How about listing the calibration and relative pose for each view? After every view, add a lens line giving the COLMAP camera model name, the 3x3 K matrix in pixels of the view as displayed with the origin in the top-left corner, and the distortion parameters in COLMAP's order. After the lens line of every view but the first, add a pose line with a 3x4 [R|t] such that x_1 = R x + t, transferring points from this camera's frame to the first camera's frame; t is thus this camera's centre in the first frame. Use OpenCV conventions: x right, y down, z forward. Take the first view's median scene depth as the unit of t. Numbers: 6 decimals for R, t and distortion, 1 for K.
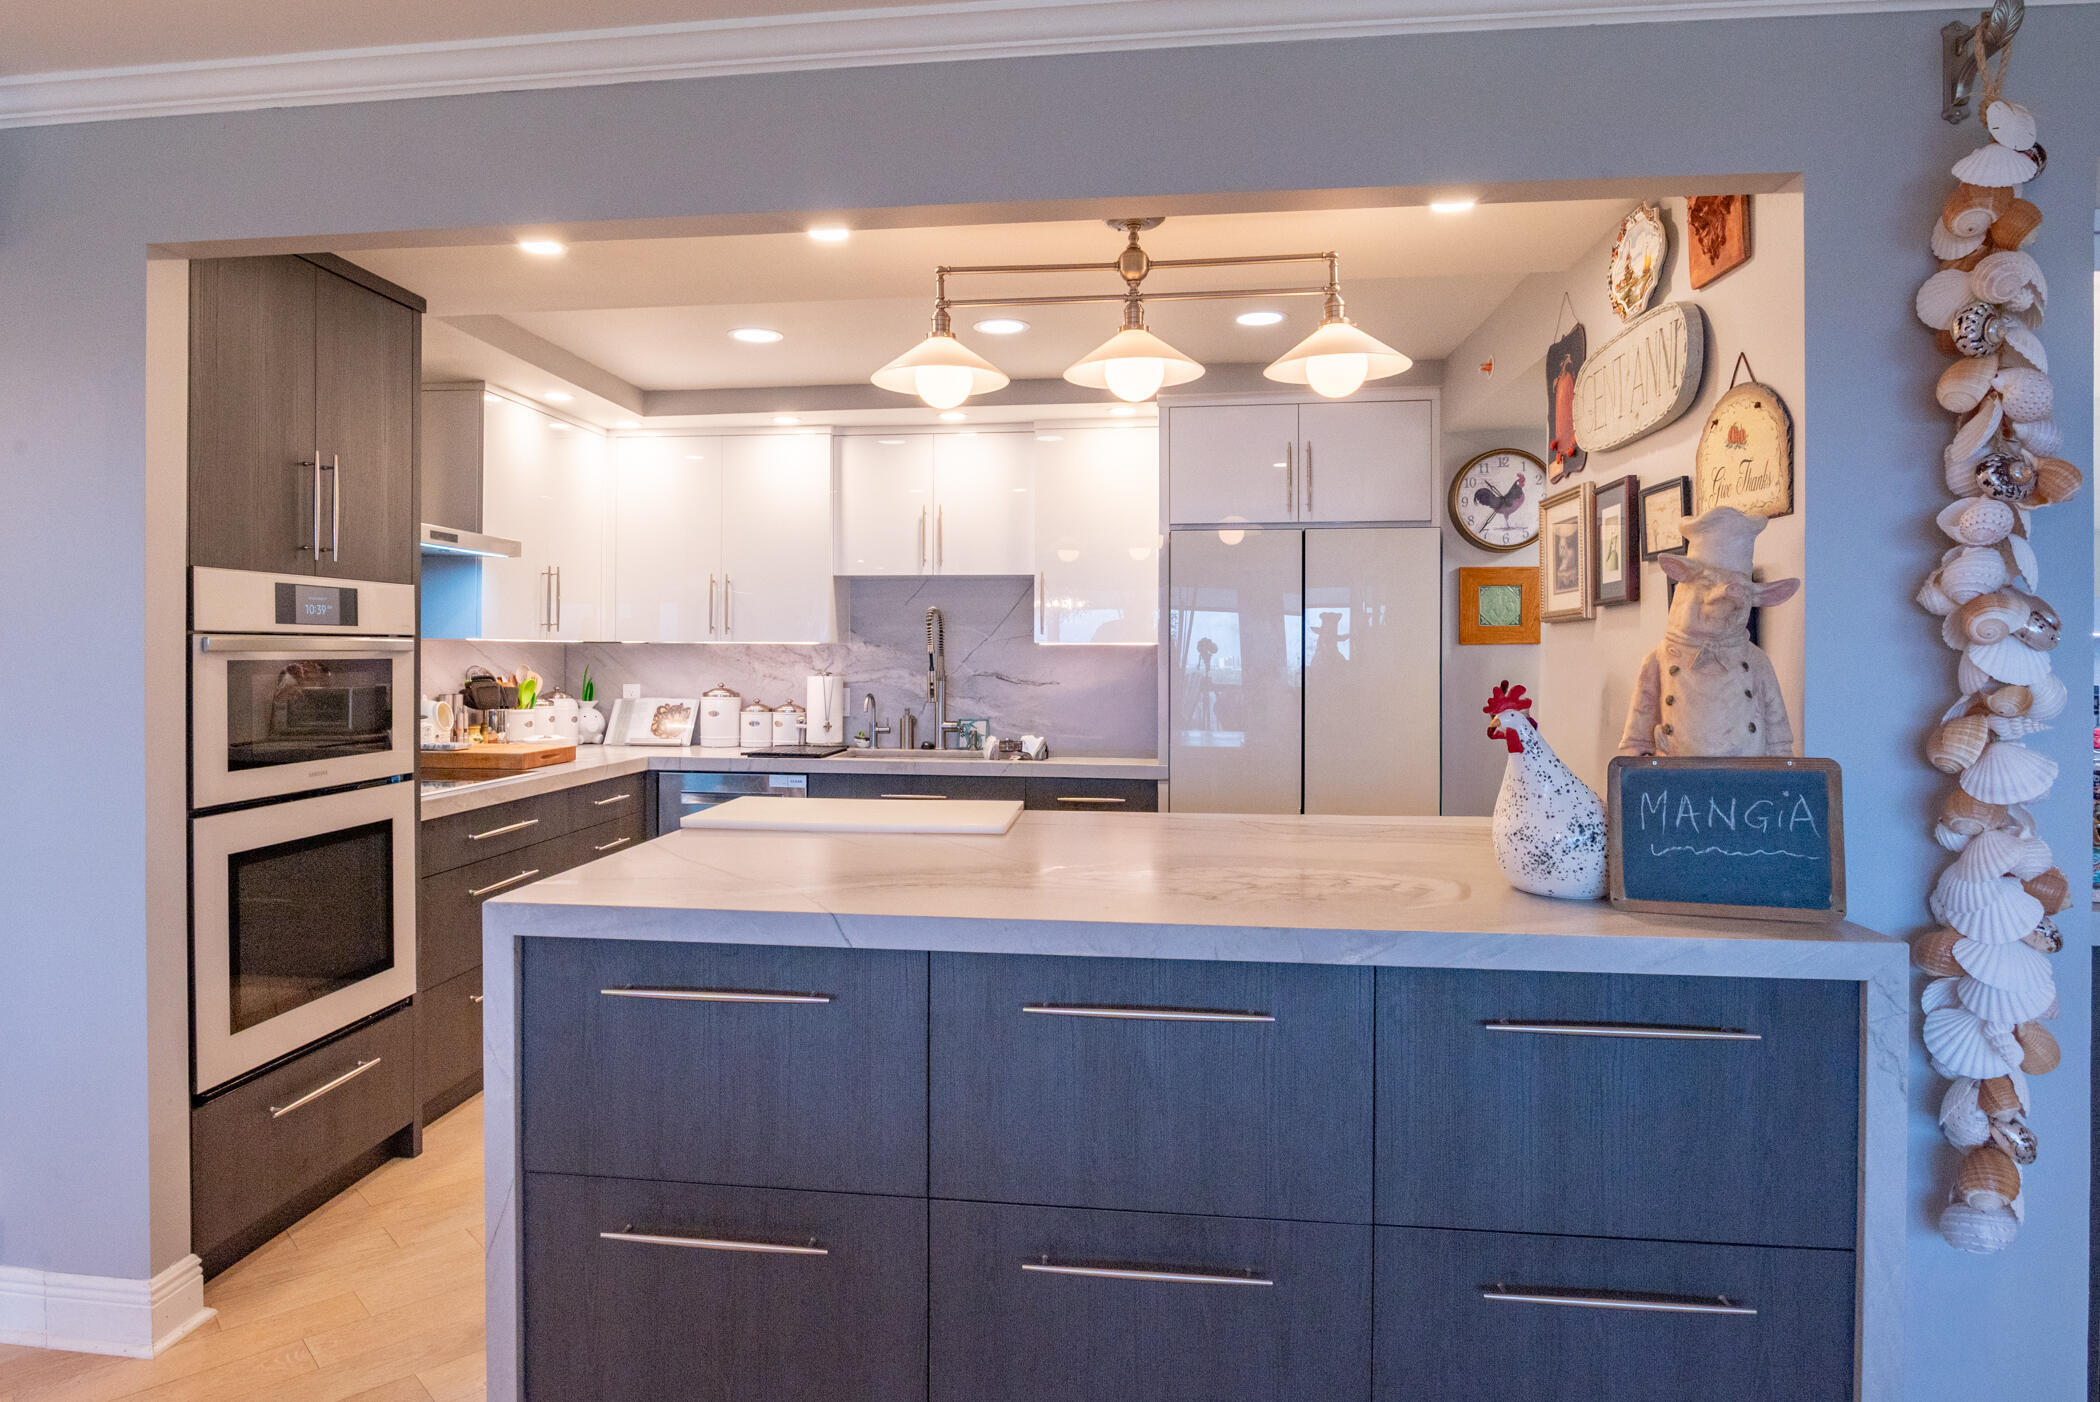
lens RADIAL K [[1229.3, 0, 984.7], [0, 1229.3, 661.4], [0, 0, 1]] dist [-0.016745, -0.002497]
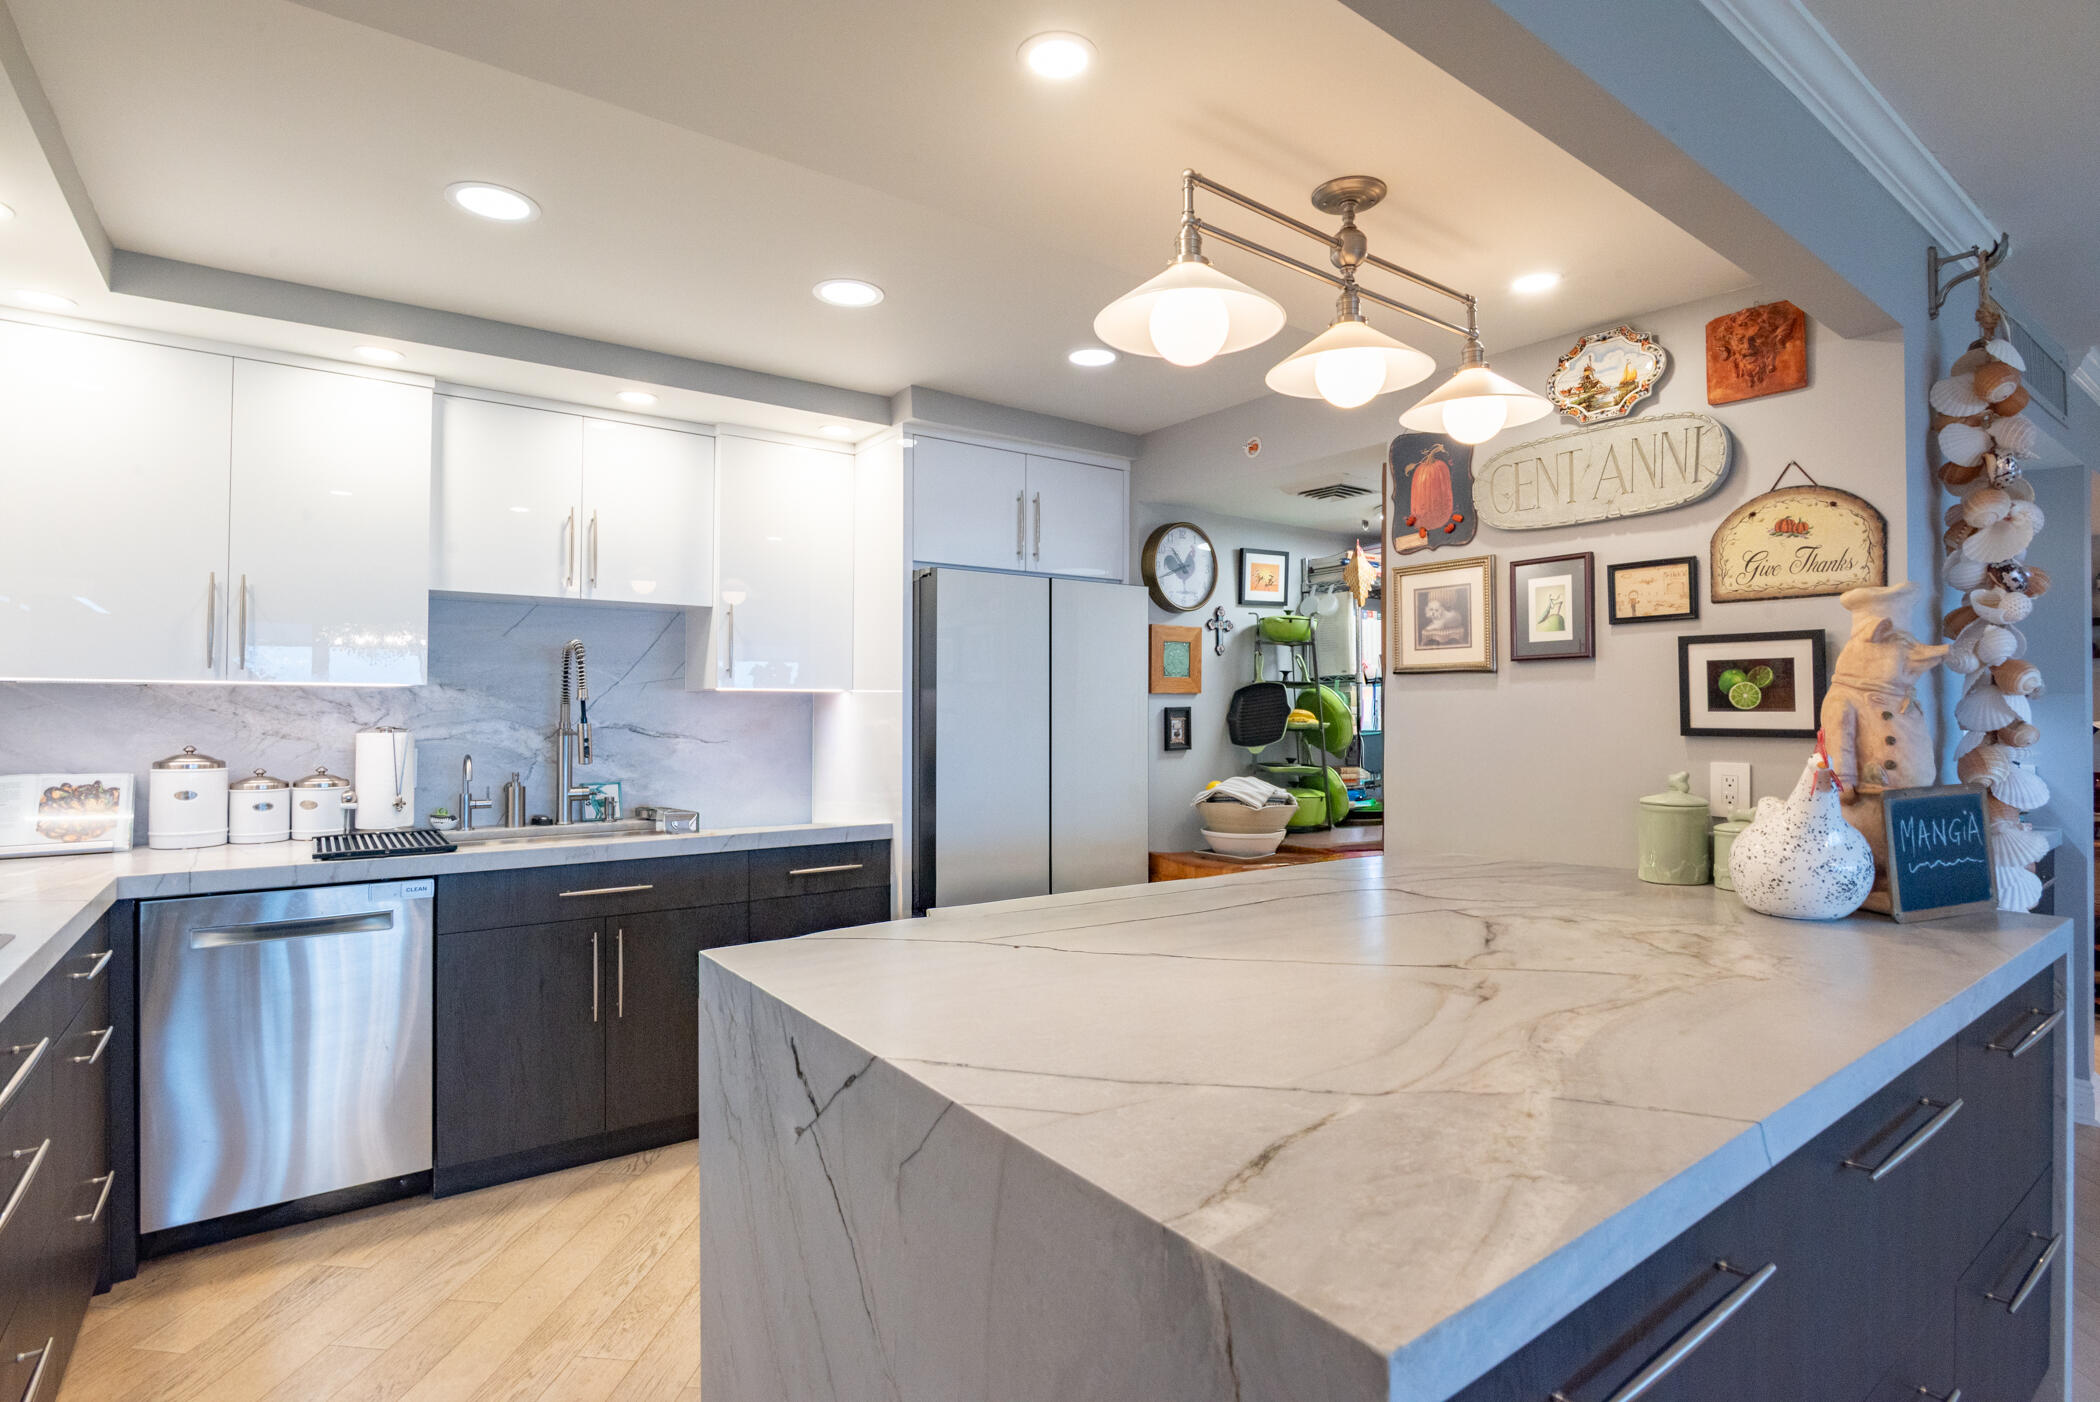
lens RADIAL K [[1025.4, 0, 1050.0], [0, 1025.4, 701.0], [0, 0, 1]] dist [-0.019534, 0.000495]
pose [[0.717321, 0.001805, 0.696741, -0.432039], [0.003165, 0.999978, -0.005848, -0.002170], [-0.696736, 0.006400, 0.717299, 0.523017]]
